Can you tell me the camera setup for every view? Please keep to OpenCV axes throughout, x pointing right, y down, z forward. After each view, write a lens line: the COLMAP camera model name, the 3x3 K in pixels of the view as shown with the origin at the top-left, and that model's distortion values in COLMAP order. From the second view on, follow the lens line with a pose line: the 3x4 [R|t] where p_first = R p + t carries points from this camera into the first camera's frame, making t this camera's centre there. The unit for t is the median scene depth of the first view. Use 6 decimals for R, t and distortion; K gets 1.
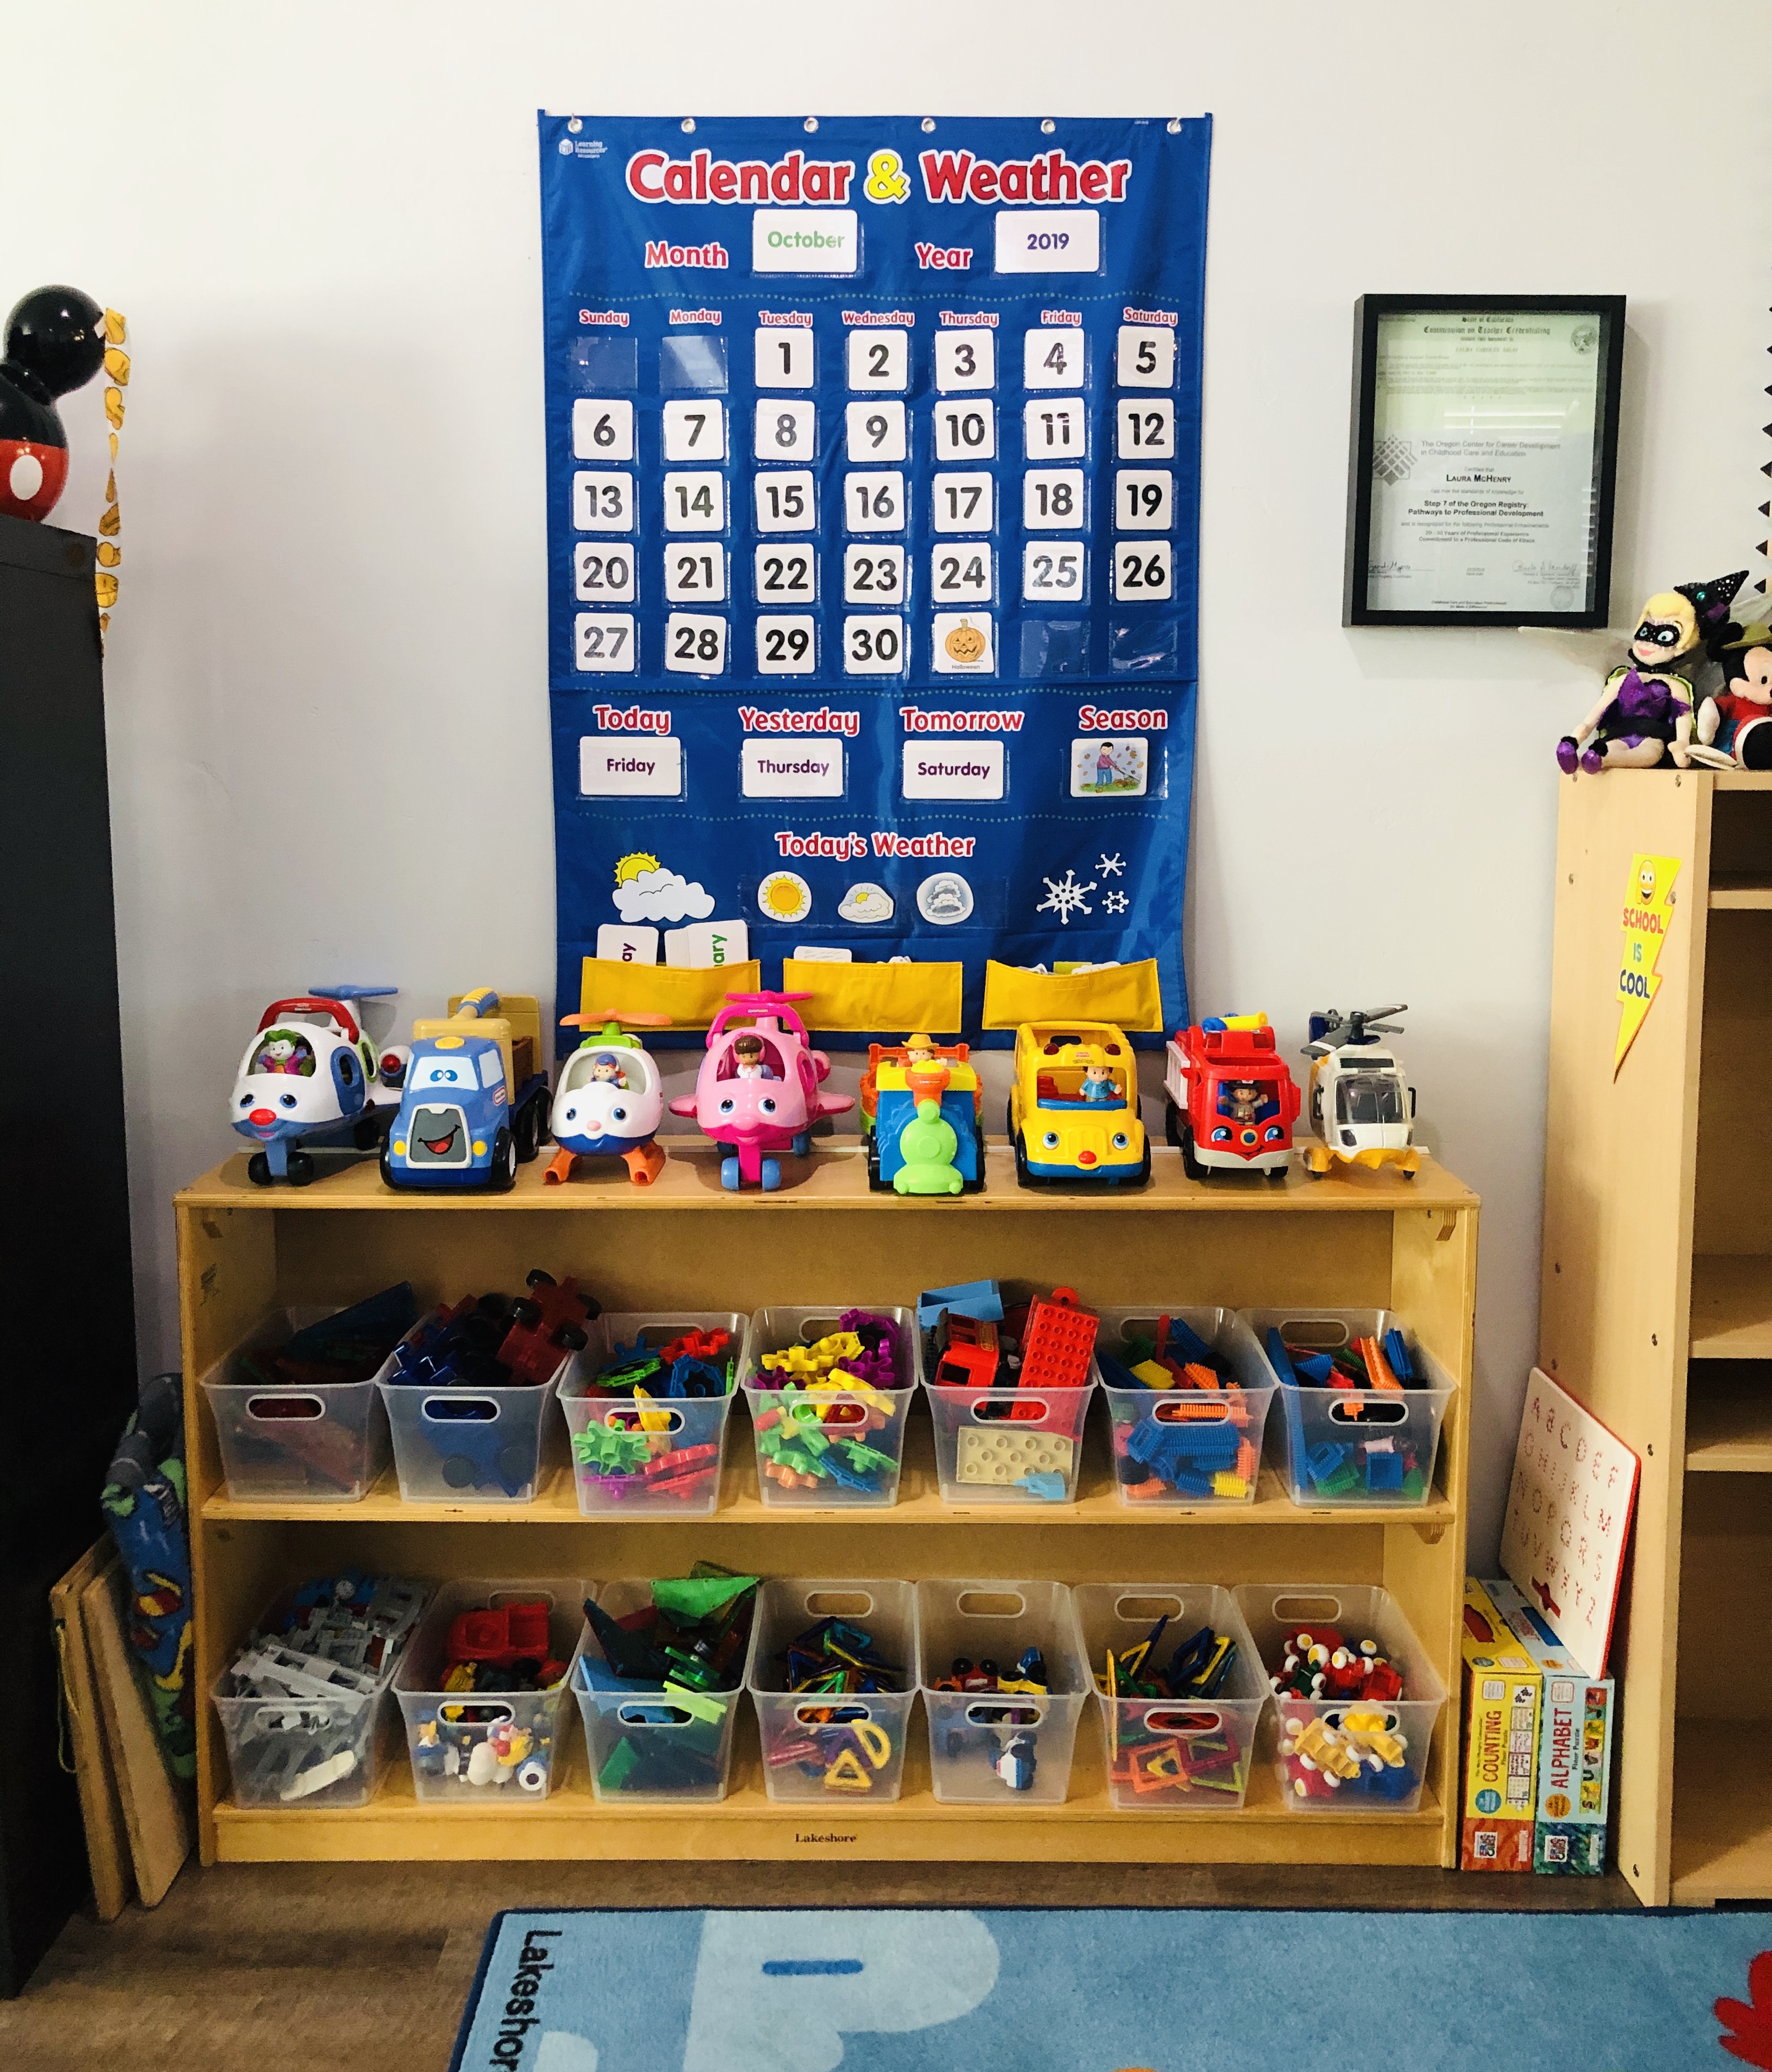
lens RADIAL K [[1827.3, 0, 883.2], [0, 1827.3, 1013.8], [0, 0, 1]] dist [-0.007212, 0.001816]
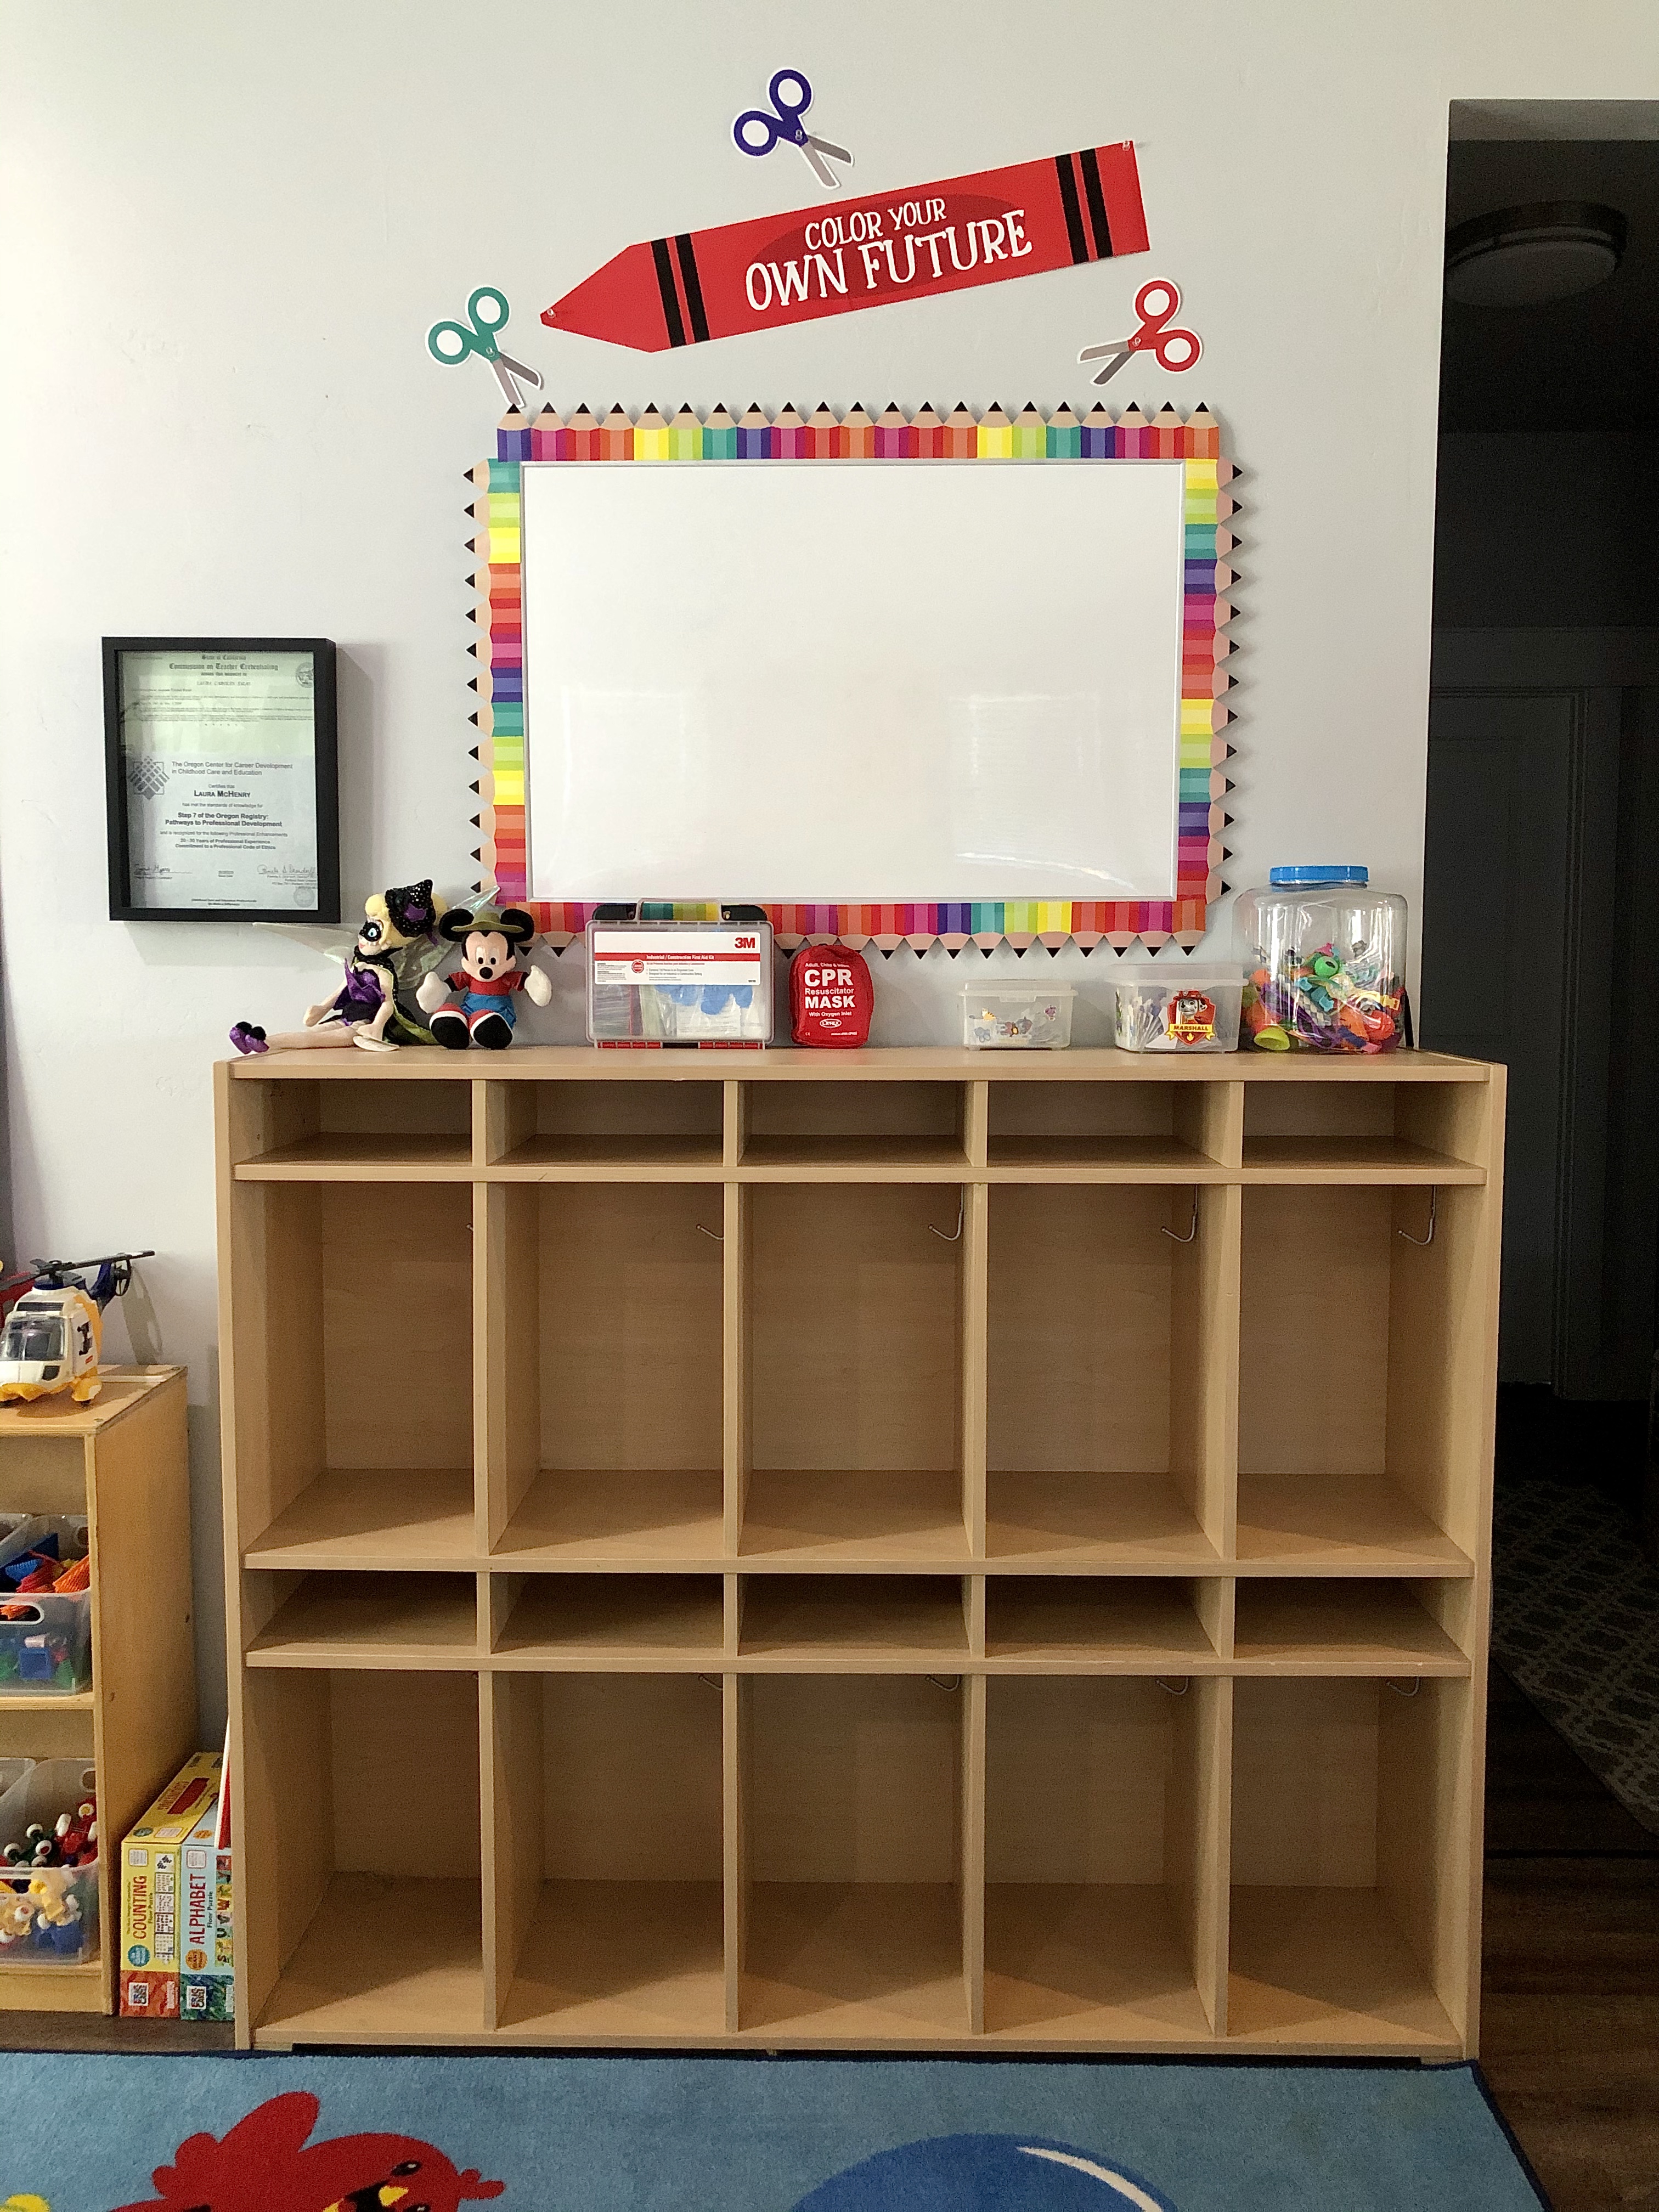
lens RADIAL K [[1802.4, 0, 833.3], [0, 1802.4, 1127.6], [0, 0, 1]] dist [0.010278, -0.004082]
pose [[0.999998, 0.002220, 0.000258, 0.764303], [-0.002214, 0.999792, -0.020260, -0.065224], [-0.000303, 0.020260, 0.999795, -0.143629]]
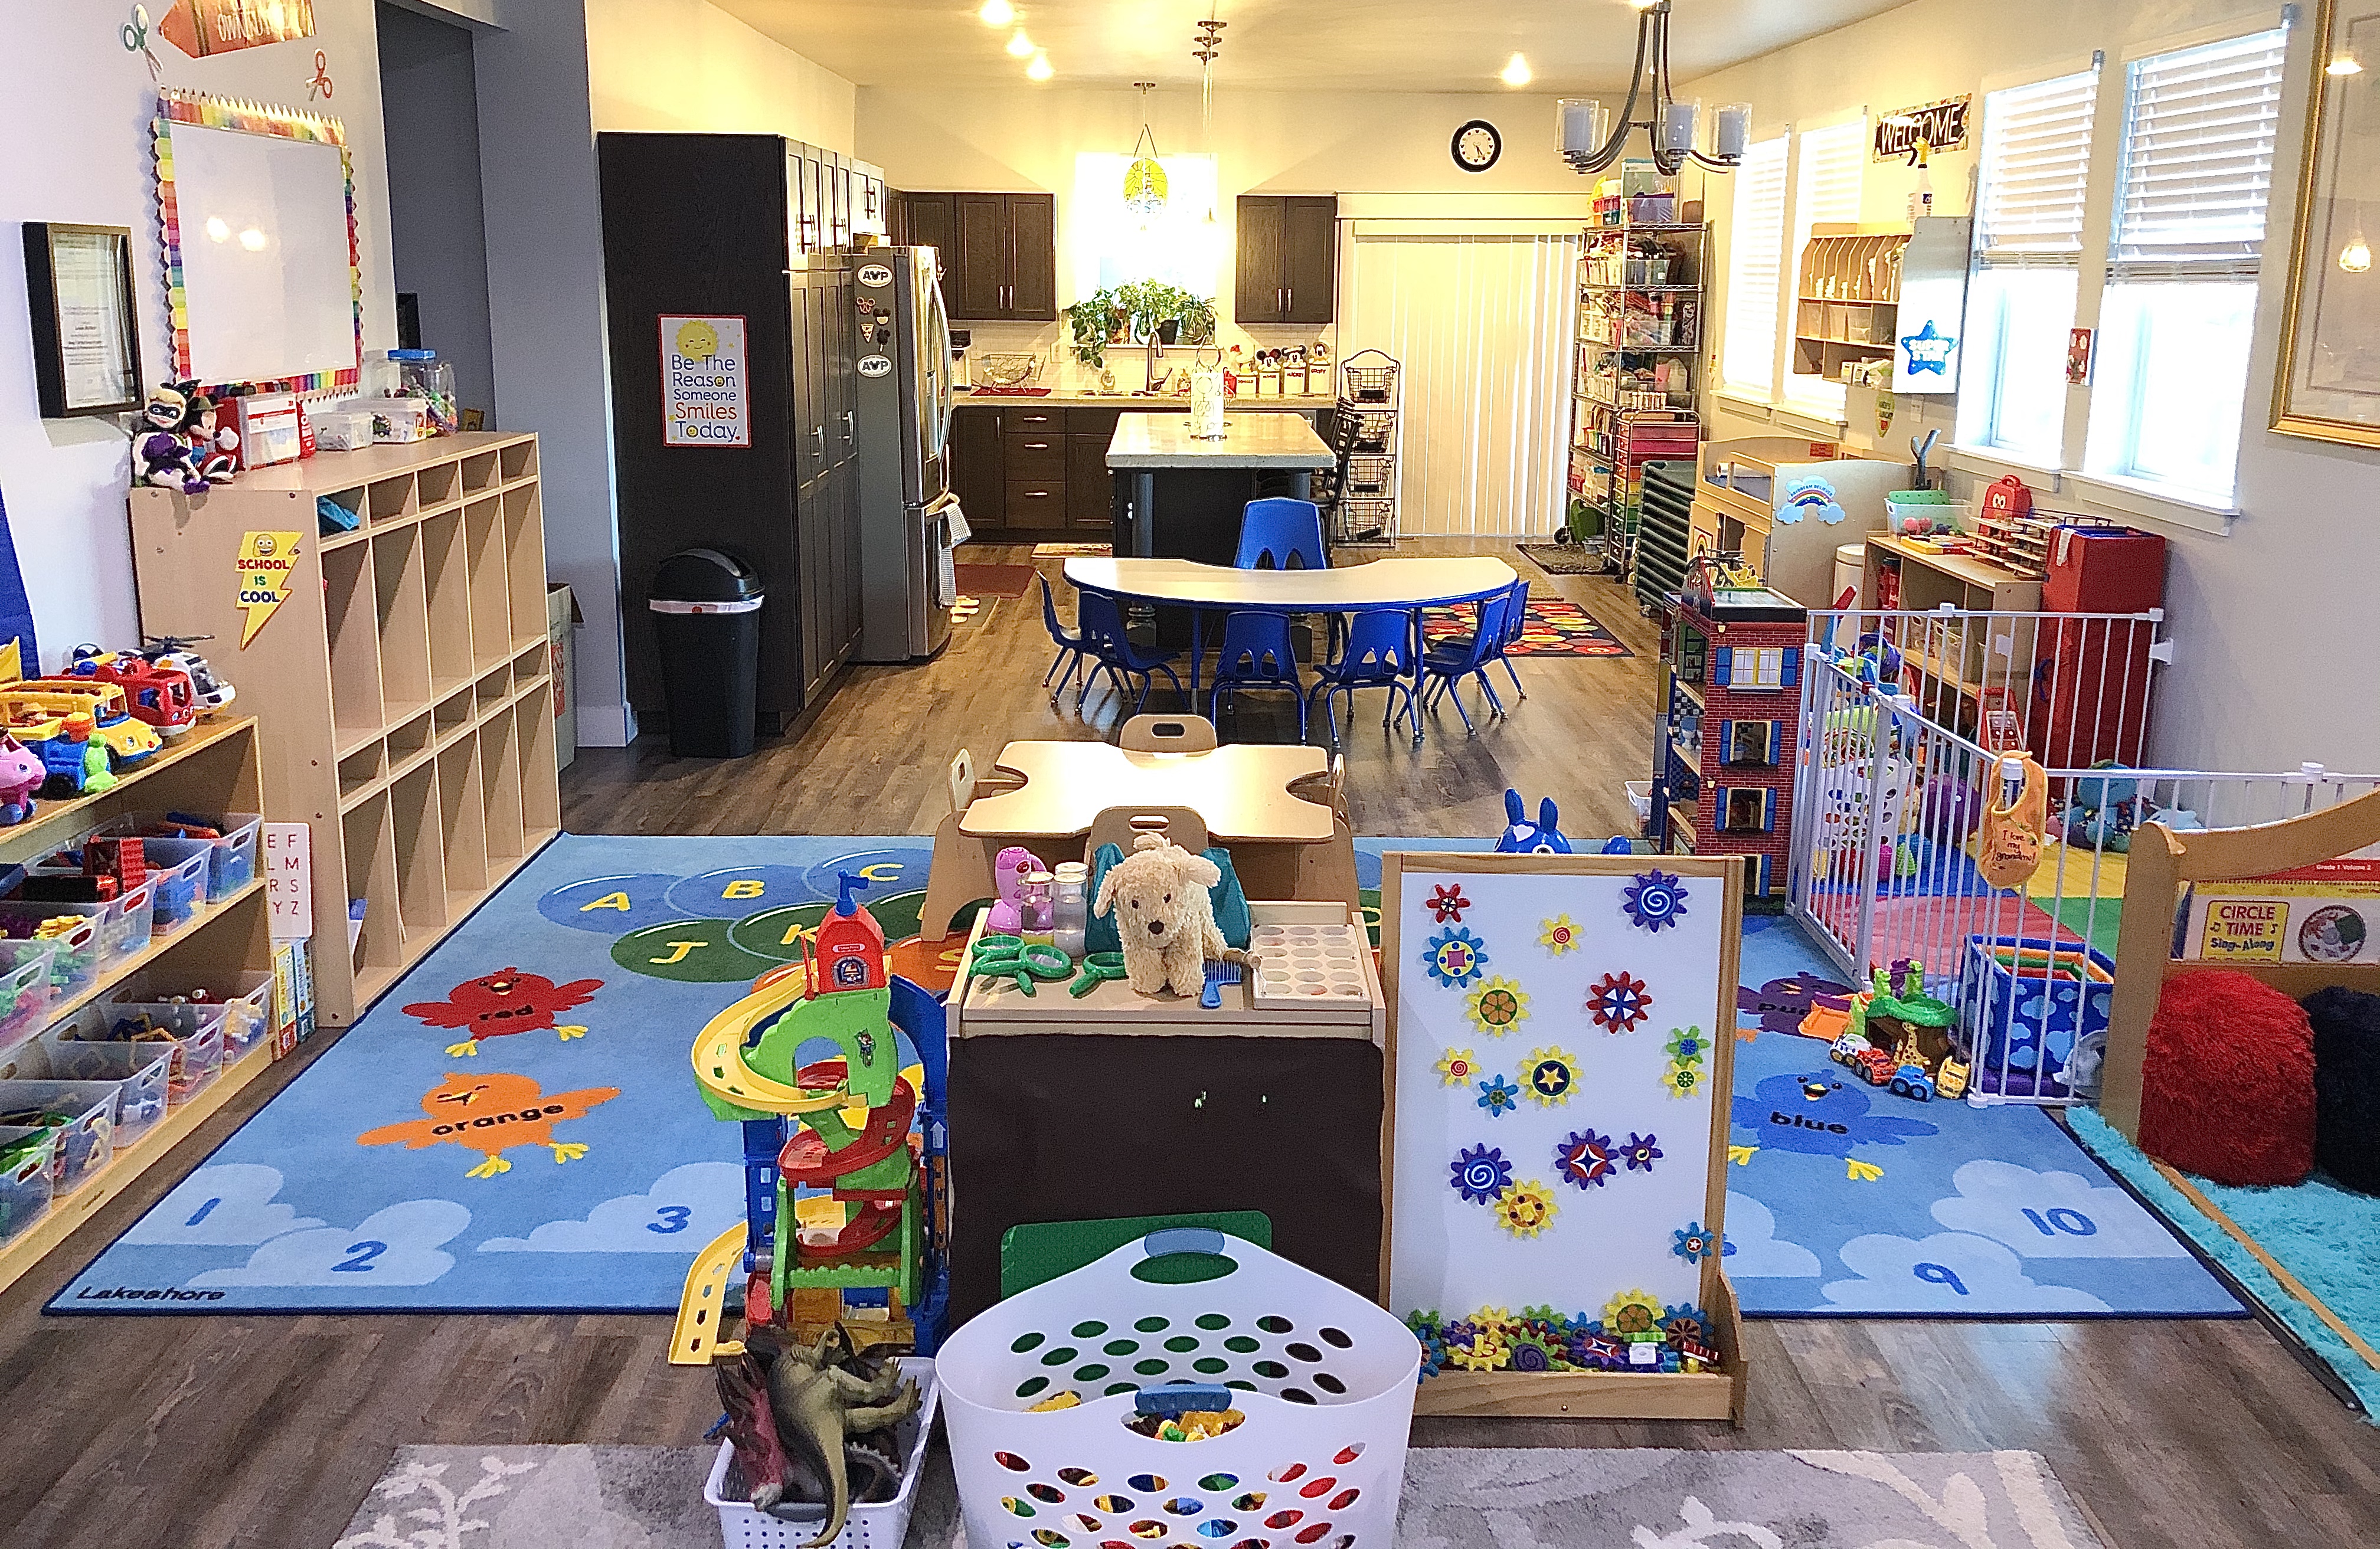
lens RADIAL K [[2167.4, 0, 1187.9], [0, 2167.4, 770.6], [0, 0, 1]] dist [-0.009084, 0.000000]
pose [[-0.024251, -0.235841, 0.971489, -1.947983], [0.087405, 0.967553, 0.237067, -0.304735], [-0.995878, 0.090662, -0.002850, 0.001577]]
